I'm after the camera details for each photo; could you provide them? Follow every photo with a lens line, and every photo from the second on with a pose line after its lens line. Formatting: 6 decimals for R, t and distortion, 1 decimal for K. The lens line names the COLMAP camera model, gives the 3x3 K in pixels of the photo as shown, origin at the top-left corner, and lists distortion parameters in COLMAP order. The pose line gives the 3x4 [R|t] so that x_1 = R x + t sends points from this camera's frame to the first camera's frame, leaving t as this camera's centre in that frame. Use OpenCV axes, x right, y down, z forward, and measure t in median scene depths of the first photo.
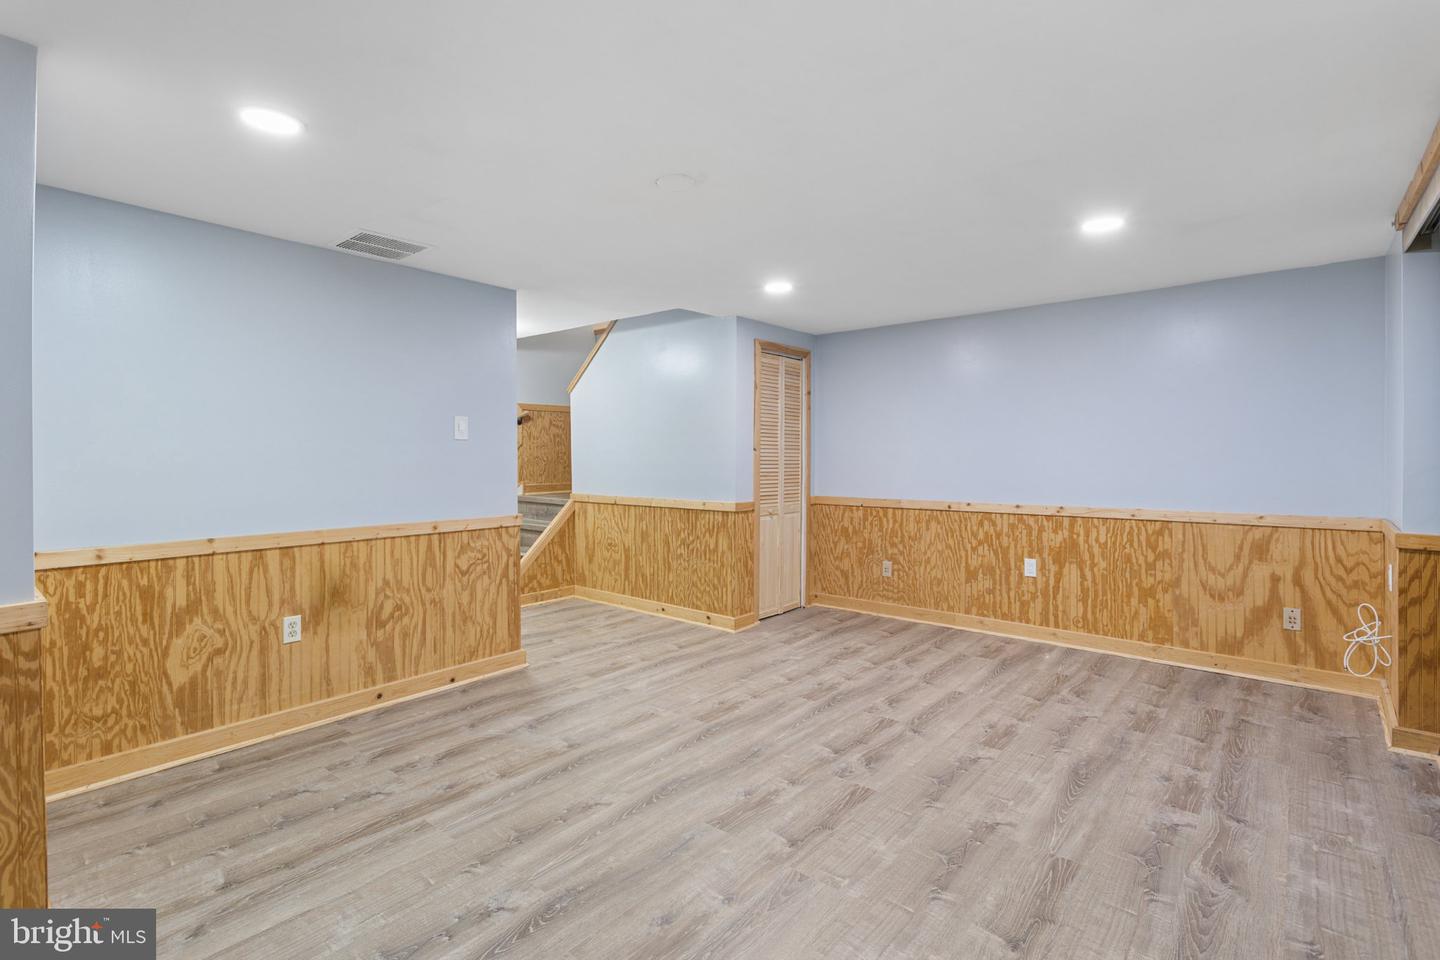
lens RADIAL K [[683.0, 0, 716.7], [0, 683.0, 459.8], [0, 0, 1]] dist [0.001158, 0.000136]
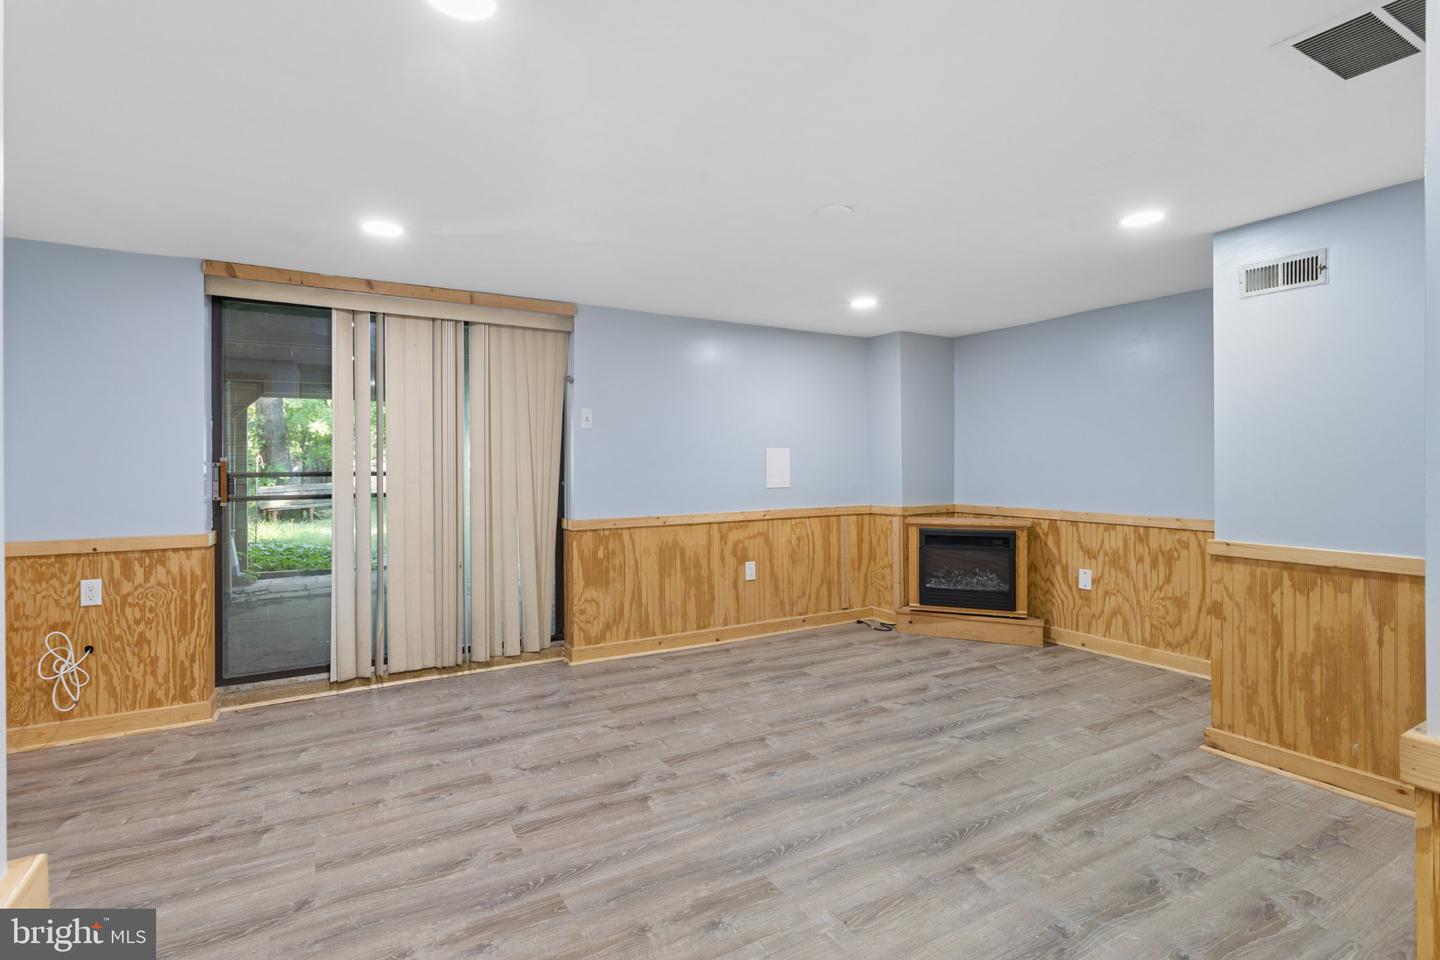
lens RADIAL K [[683.0, 0, 716.7], [0, 683.0, 459.8], [0, 0, 1]] dist [0.001158, 0.000136]
pose [[-0.939481, 0.009879, 0.342457, -0.228436], [0.011793, 0.999924, 0.003508, -0.013969], [-0.342397, 0.007335, -0.939527, 1.874930]]
